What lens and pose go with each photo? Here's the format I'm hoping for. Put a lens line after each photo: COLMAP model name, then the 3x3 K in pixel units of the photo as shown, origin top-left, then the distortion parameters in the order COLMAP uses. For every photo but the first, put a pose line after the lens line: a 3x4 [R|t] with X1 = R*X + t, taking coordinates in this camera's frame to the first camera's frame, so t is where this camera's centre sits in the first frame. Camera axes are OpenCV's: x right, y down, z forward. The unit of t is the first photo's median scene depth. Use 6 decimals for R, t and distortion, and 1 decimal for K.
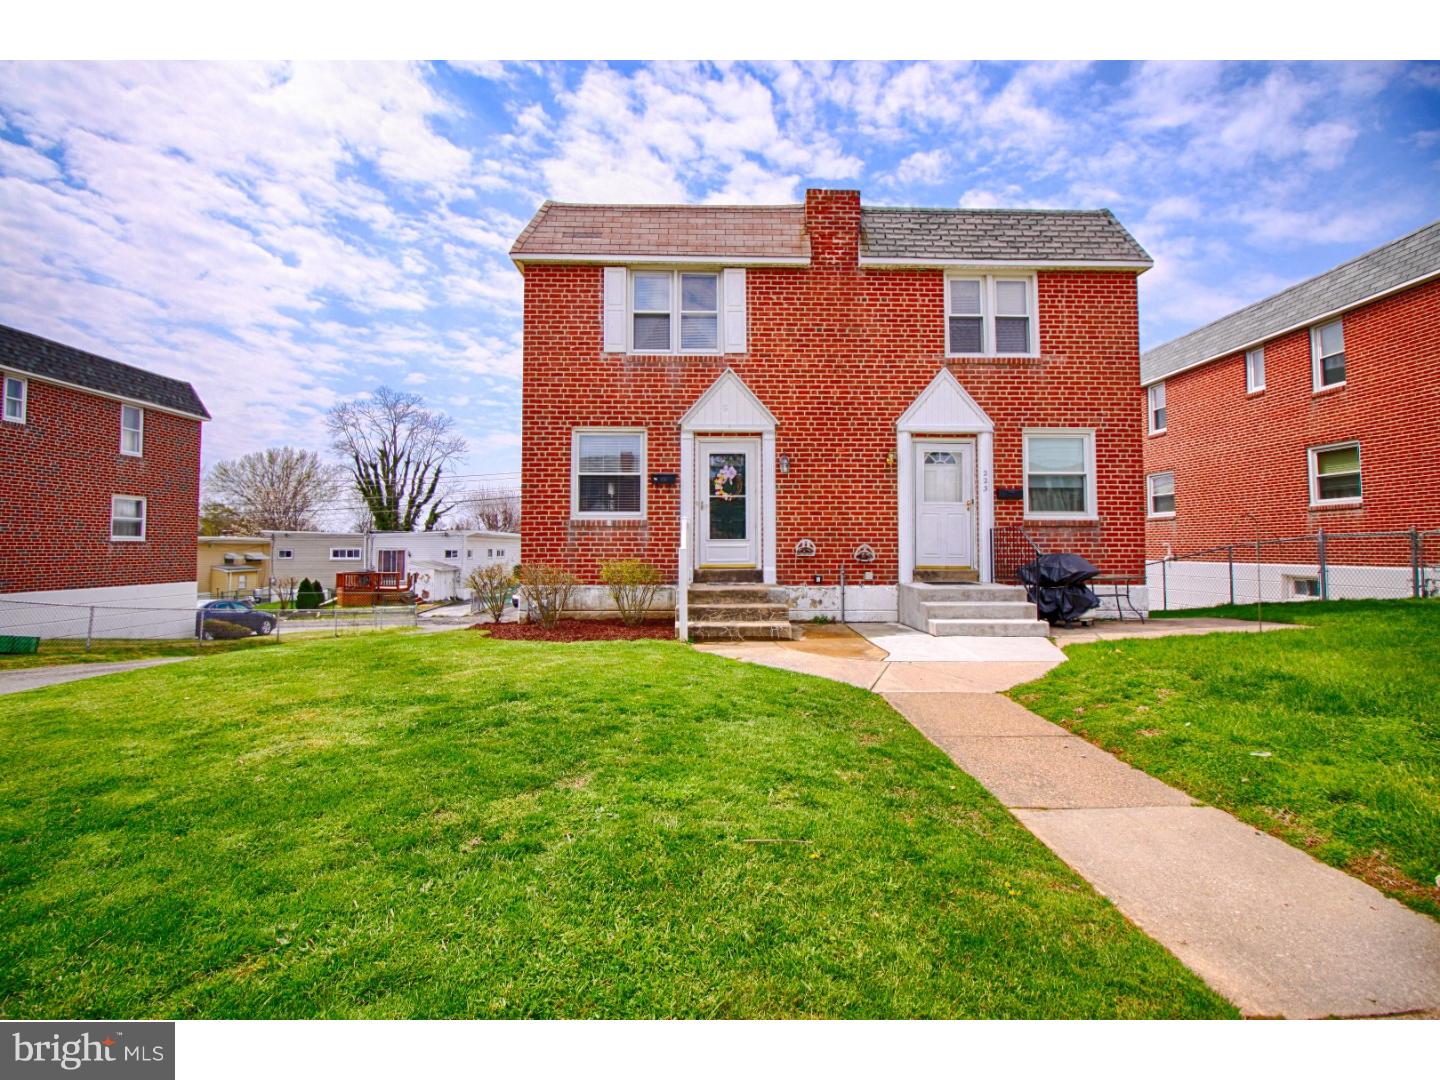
lens RADIAL K [[648.4, 0, 720.8], [0, 648.4, 534.4], [0, 0, 1]] dist [-0.005348, -0.001159]
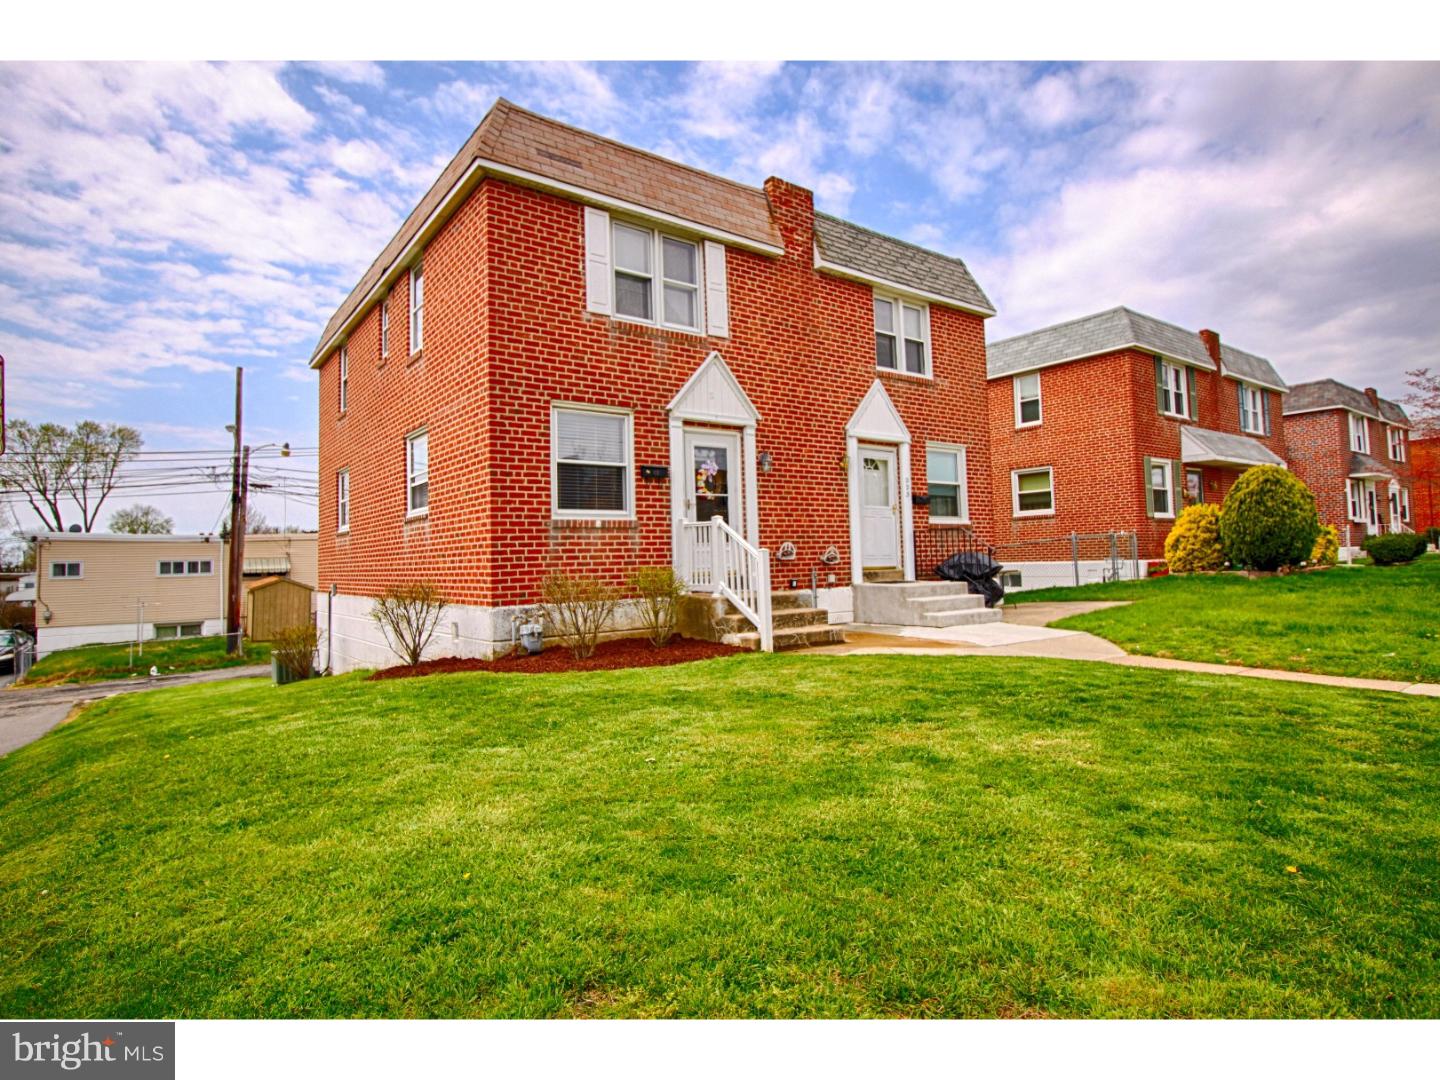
lens RADIAL K [[778.5, 0, 720.0], [0, 778.5, 537.0], [0, 0, 1]] dist [-0.002019, 0.000068]
pose [[0.809551, -0.003314, 0.587040, -0.612403], [0.013994, 0.999809, -0.013653, 0.014205], [-0.586883, 0.019268, 0.809443, 0.127245]]
